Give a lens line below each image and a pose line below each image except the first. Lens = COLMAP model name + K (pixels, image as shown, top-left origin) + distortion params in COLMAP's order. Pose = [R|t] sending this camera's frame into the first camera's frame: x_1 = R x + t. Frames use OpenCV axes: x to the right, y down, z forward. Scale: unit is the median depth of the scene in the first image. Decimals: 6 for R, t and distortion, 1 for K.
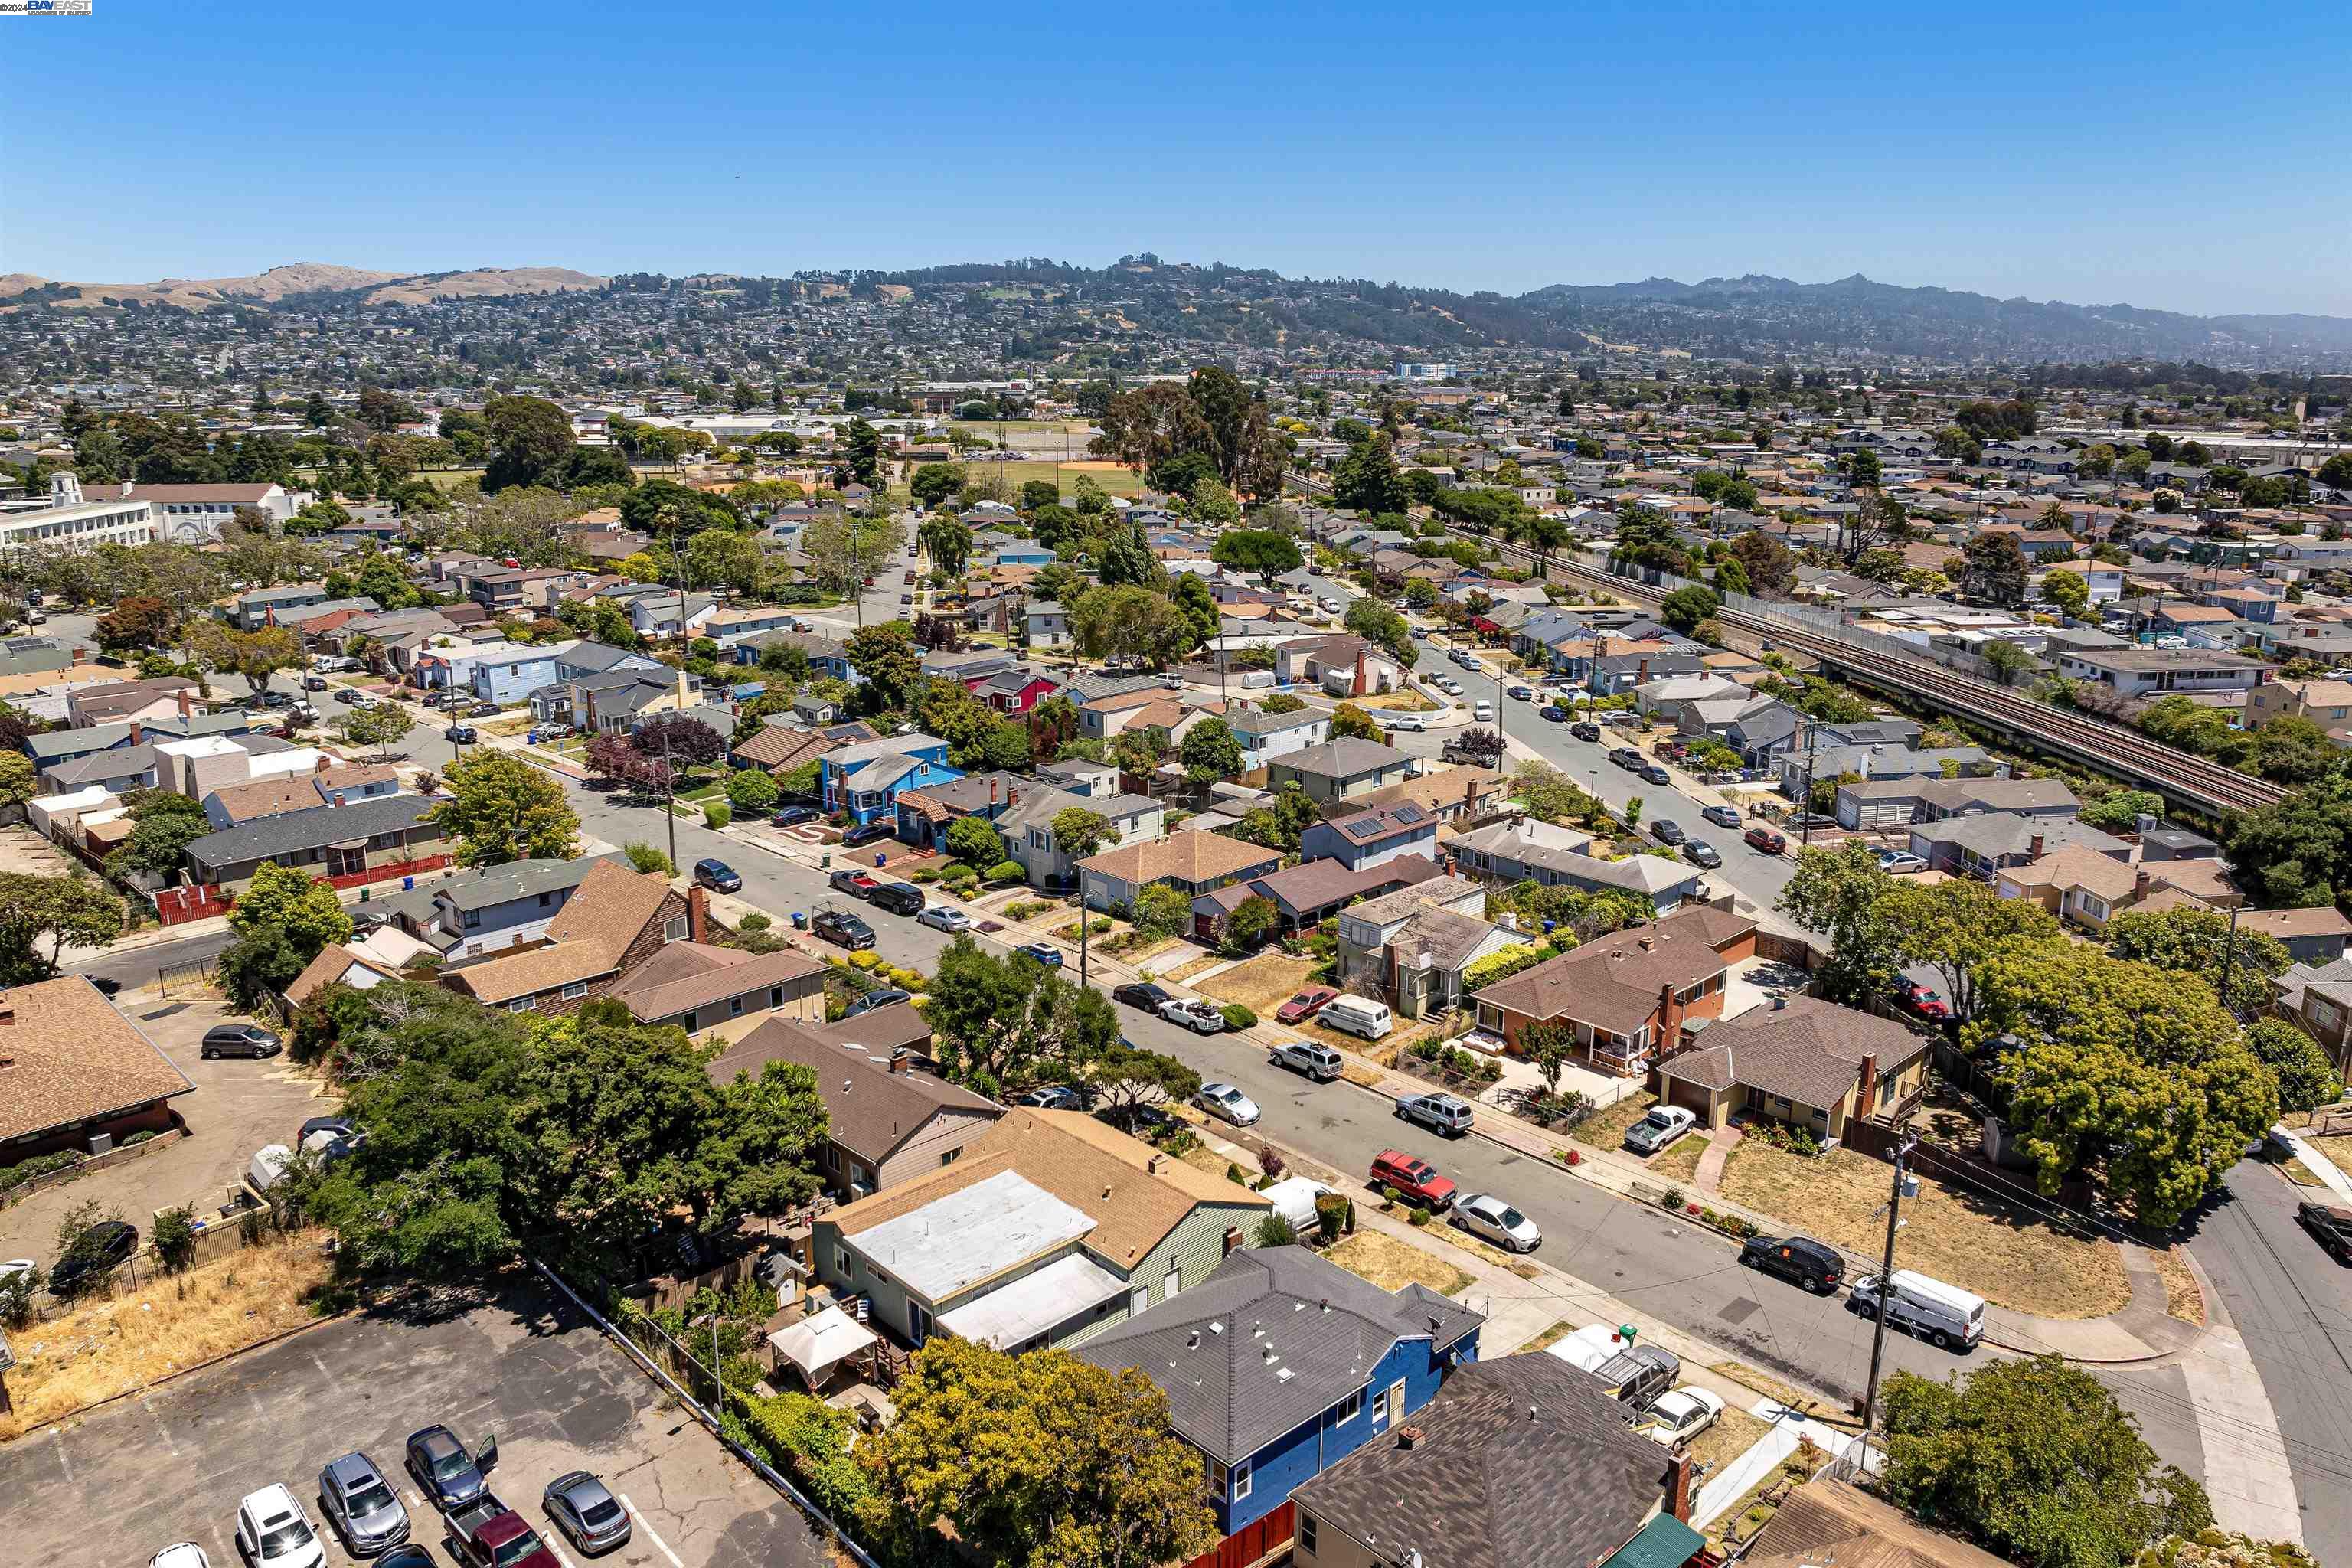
lens RADIAL K [[1658.5, 0, 1169.8], [0, 1658.5, 778.6], [0, 0, 1]] dist [-0.033591, 0.007814]
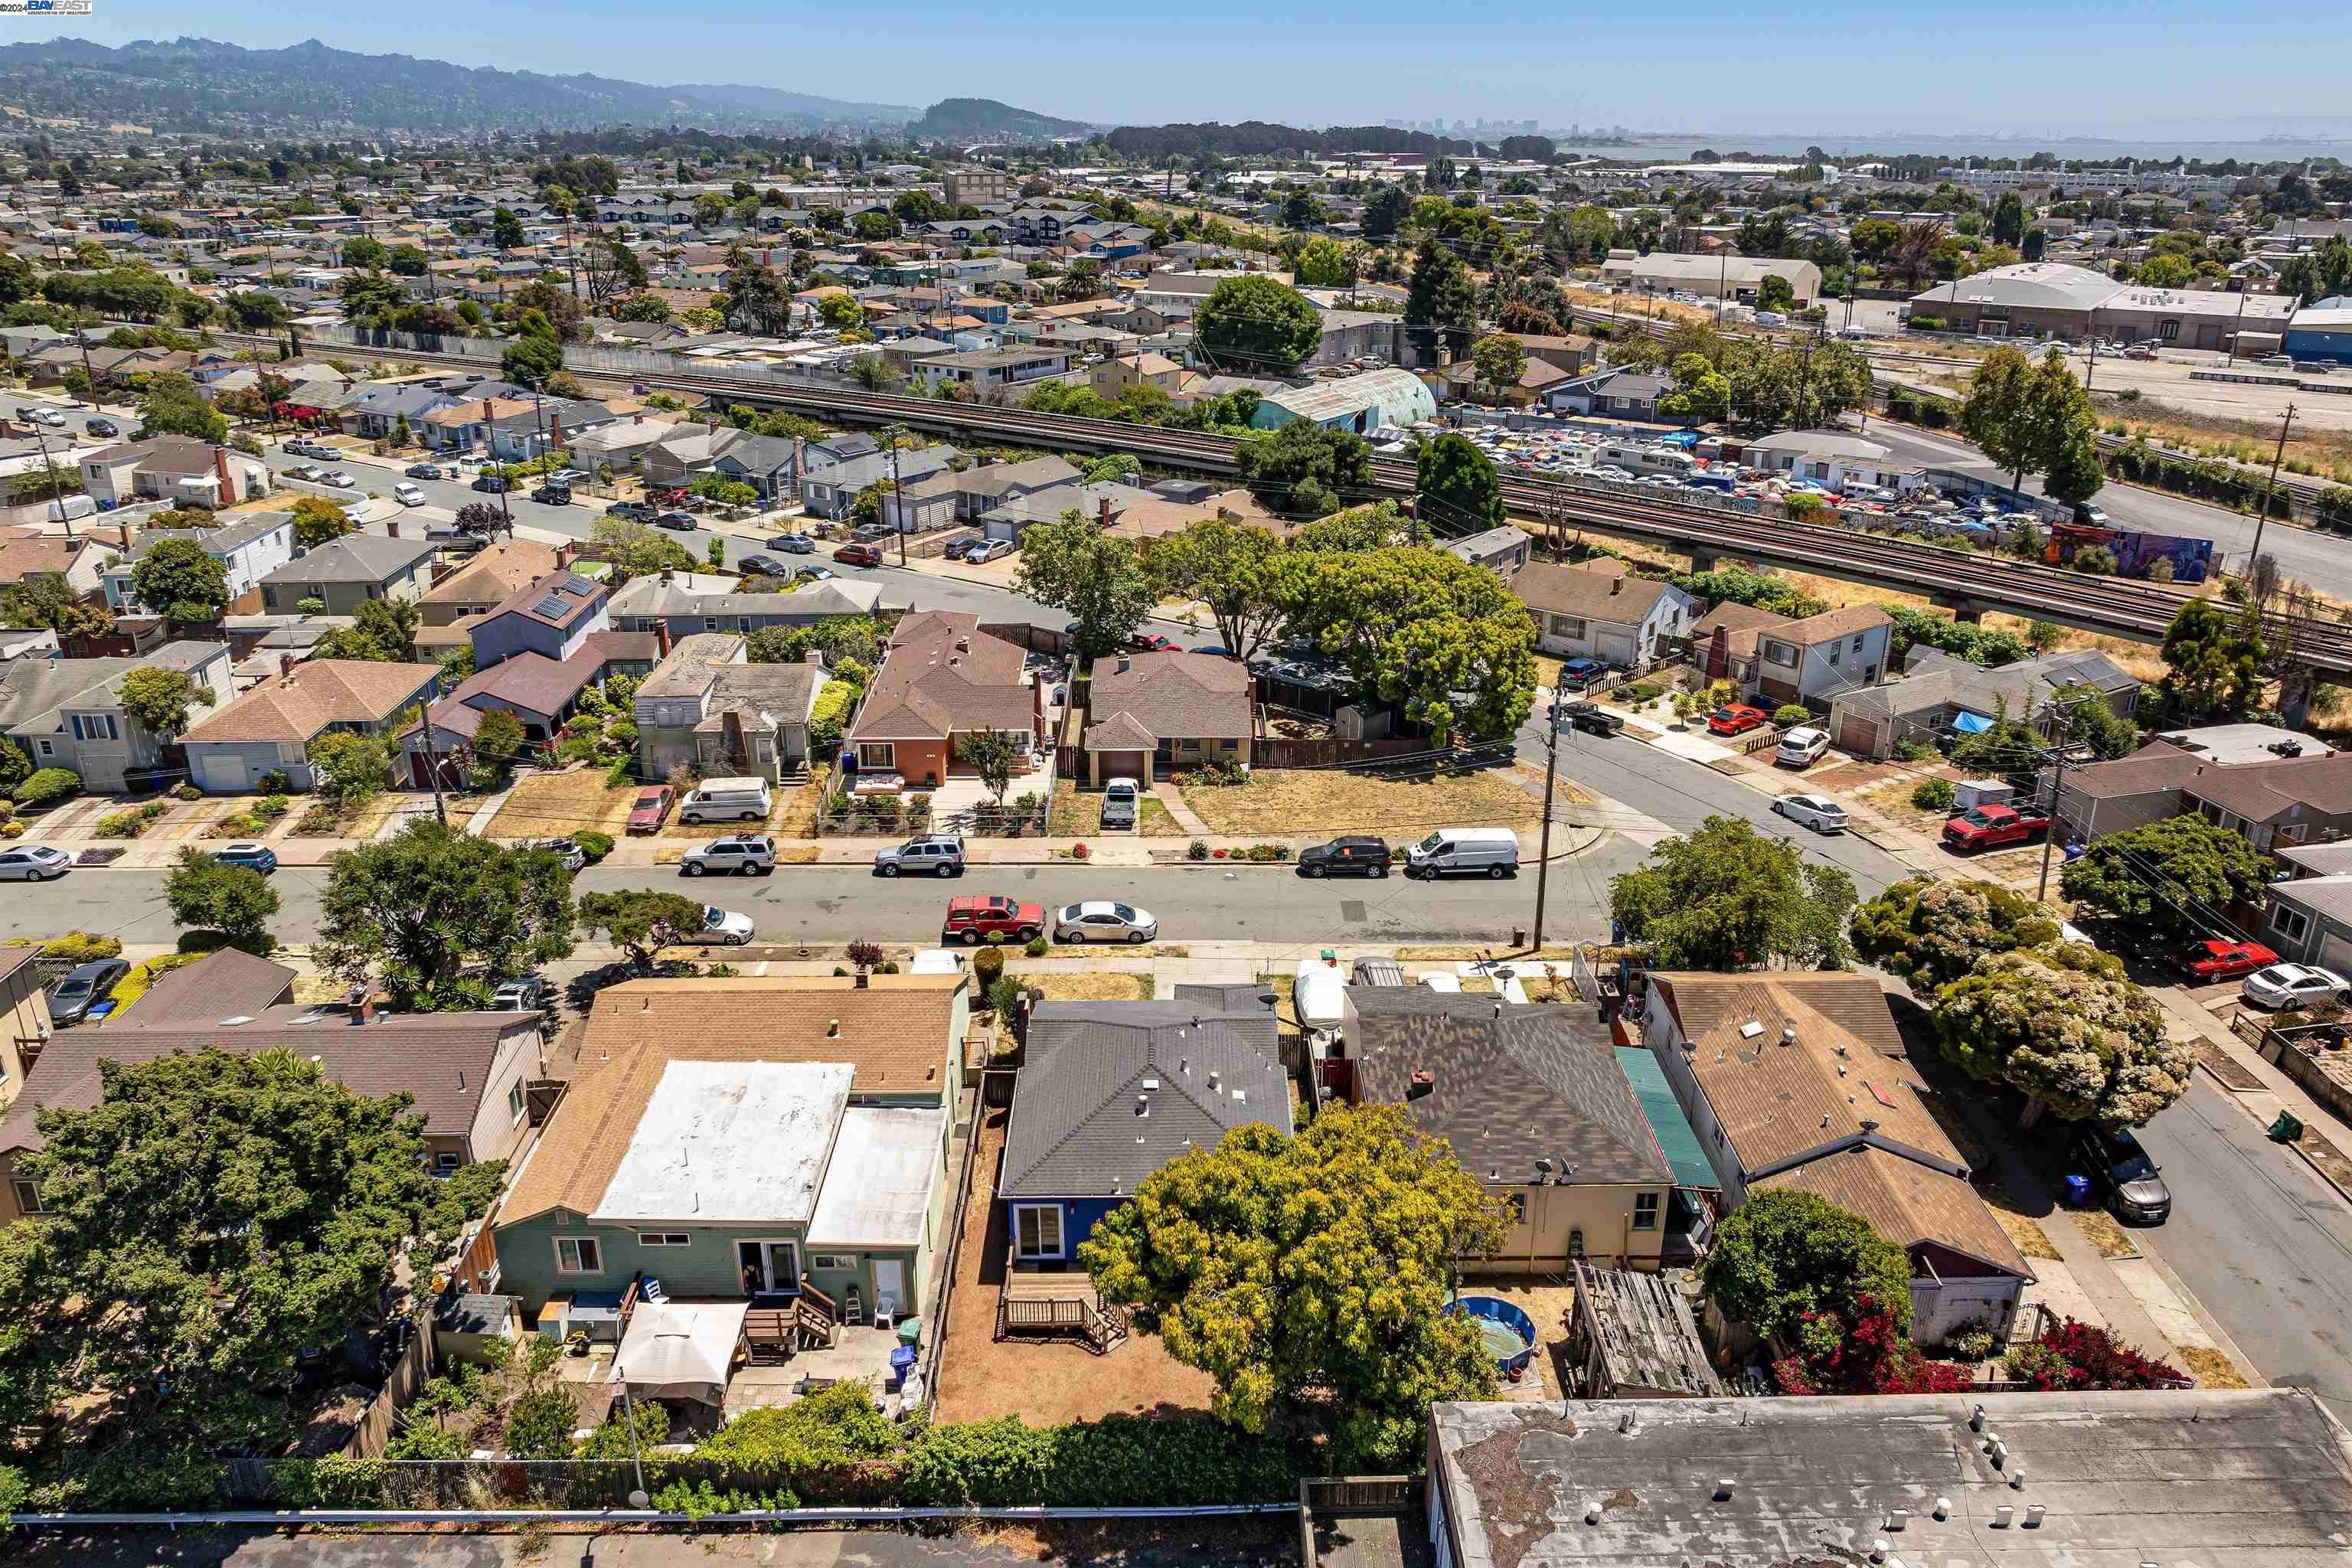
lens RADIAL K [[1658.5, 0, 1169.8], [0, 1658.5, 778.6], [0, 0, 1]] dist [-0.033591, 0.007814]
pose [[0.675342, -0.268882, 0.686743, -0.312667], [0.180834, 0.963117, 0.199260, 0.003149], [-0.714991, -0.010382, 0.699056, 0.232267]]
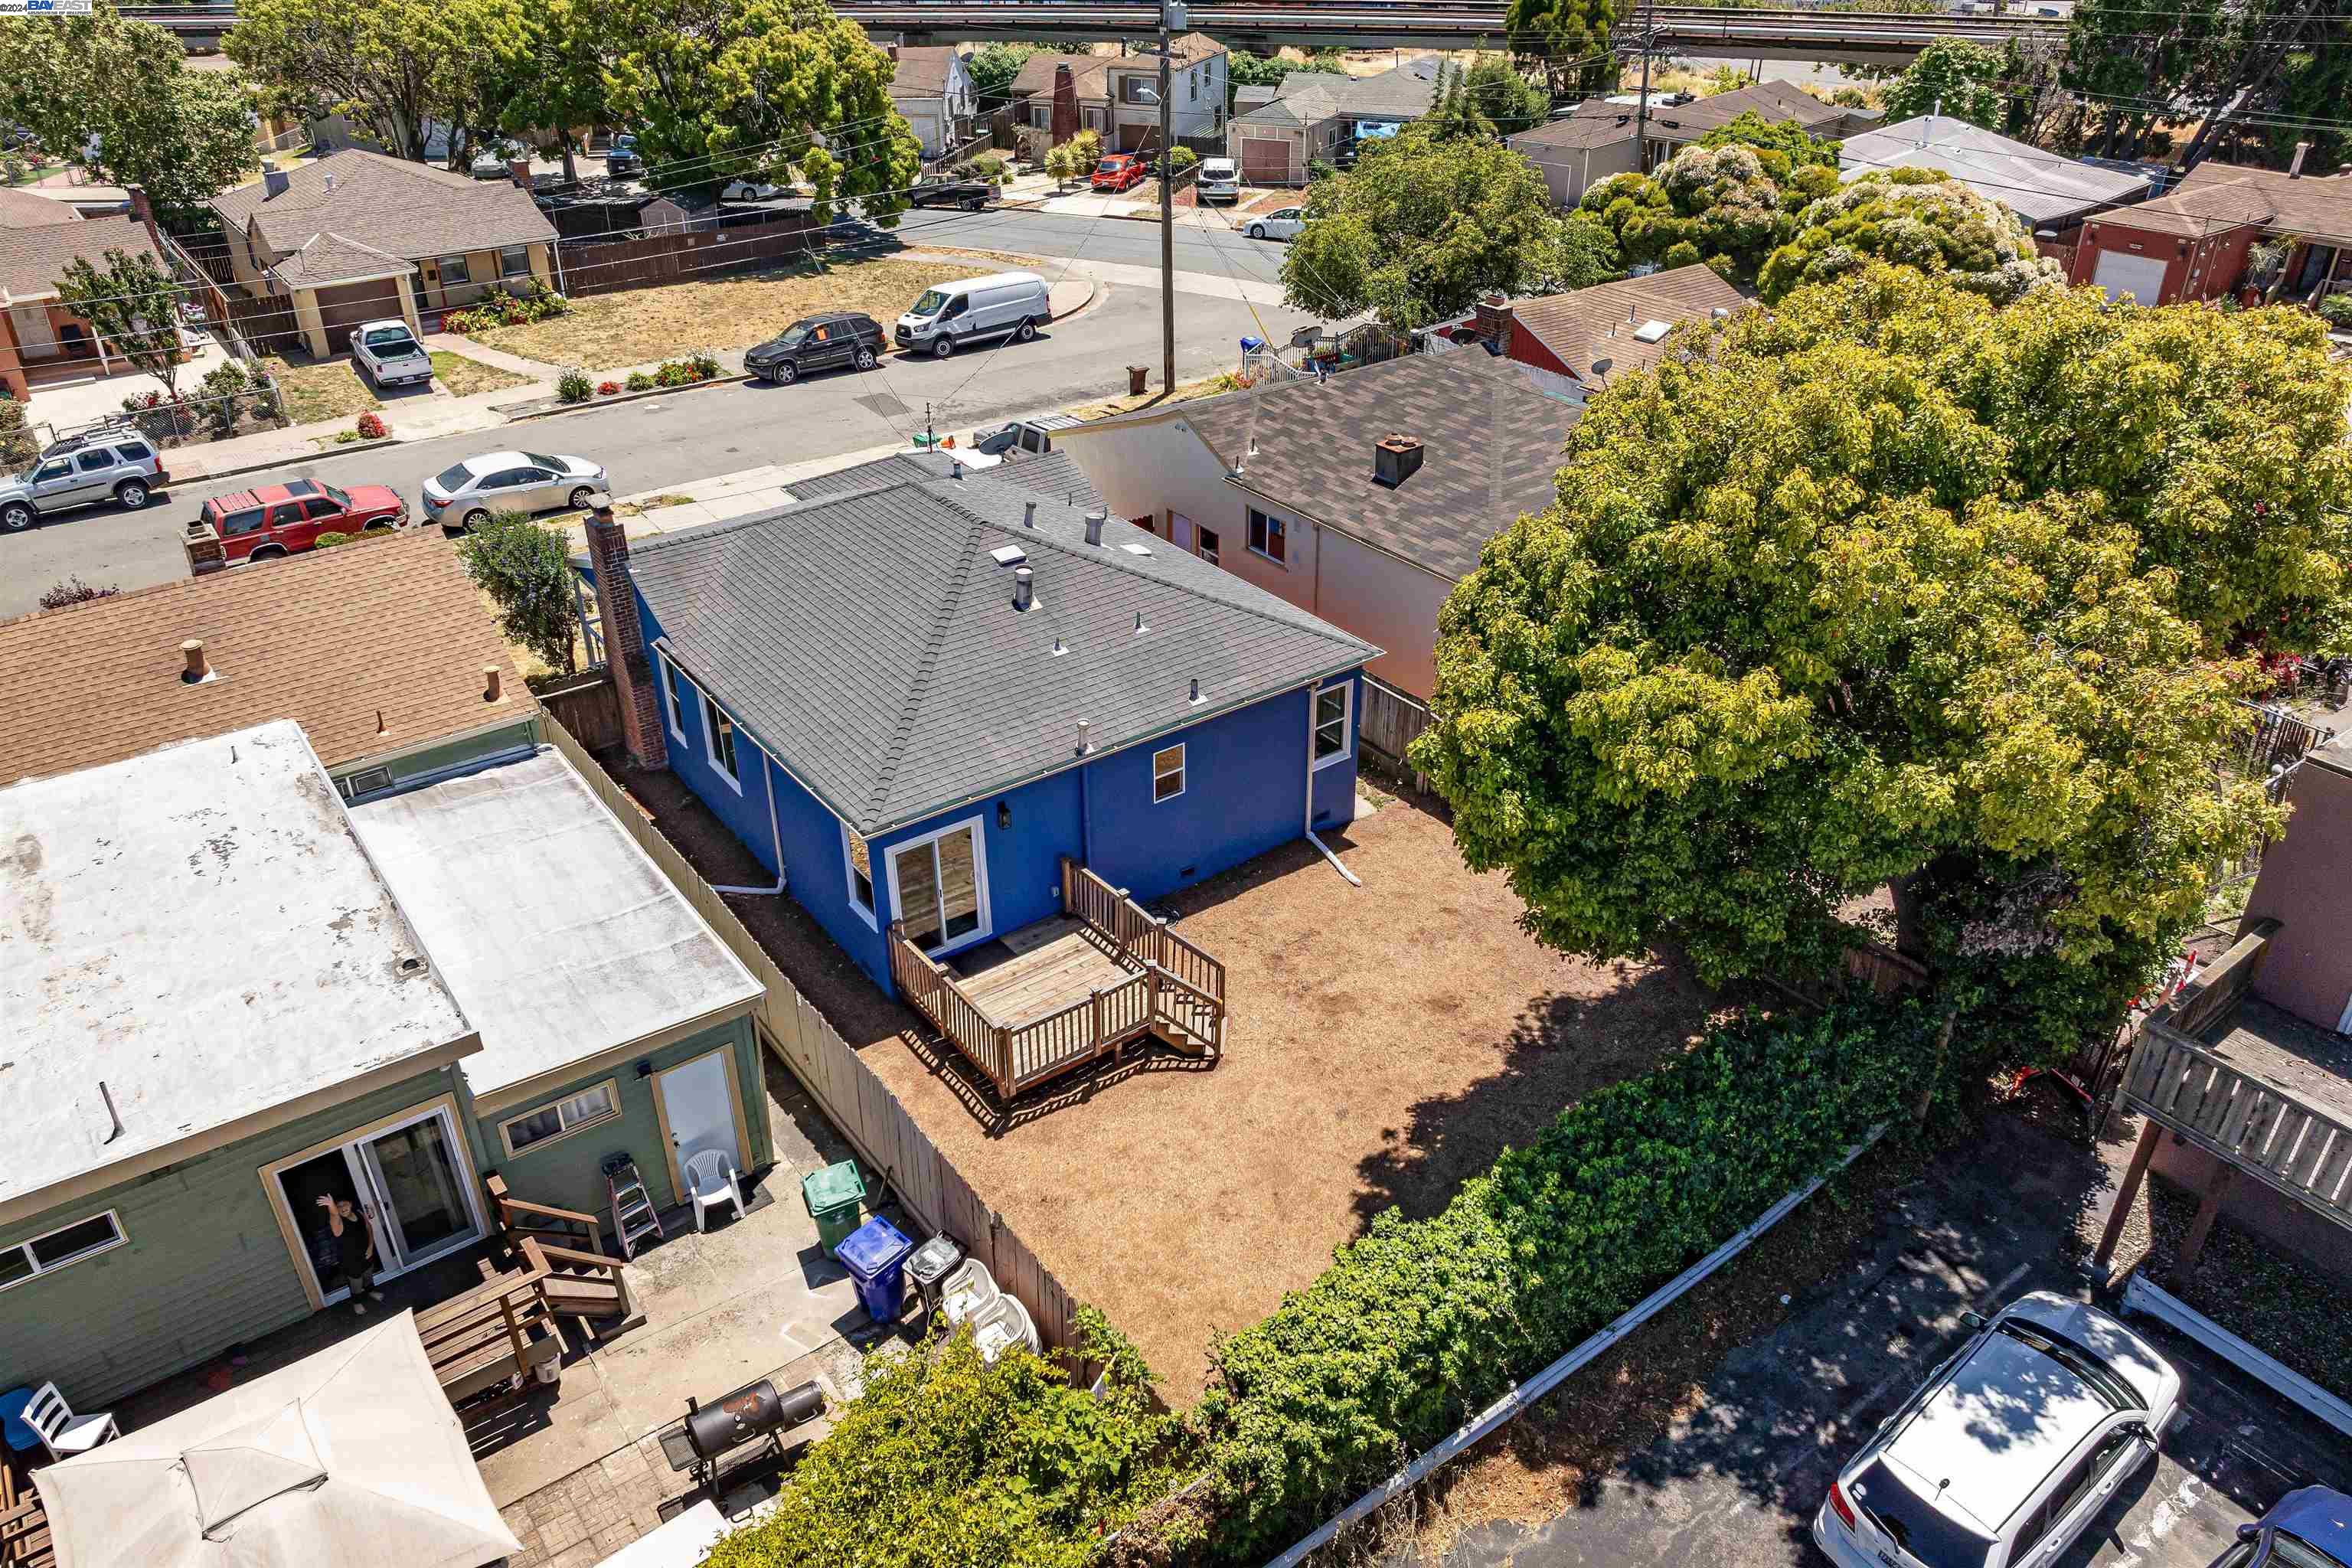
lens RADIAL K [[1658.5, 0, 1169.8], [0, 1658.5, 778.6], [0, 0, 1]] dist [-0.033591, 0.007814]
pose [[0.115080, -0.493069, 0.862345, -0.215934], [0.245574, 0.855288, 0.456262, 0.119042], [-0.962523, 0.159263, 0.219511, 0.526795]]
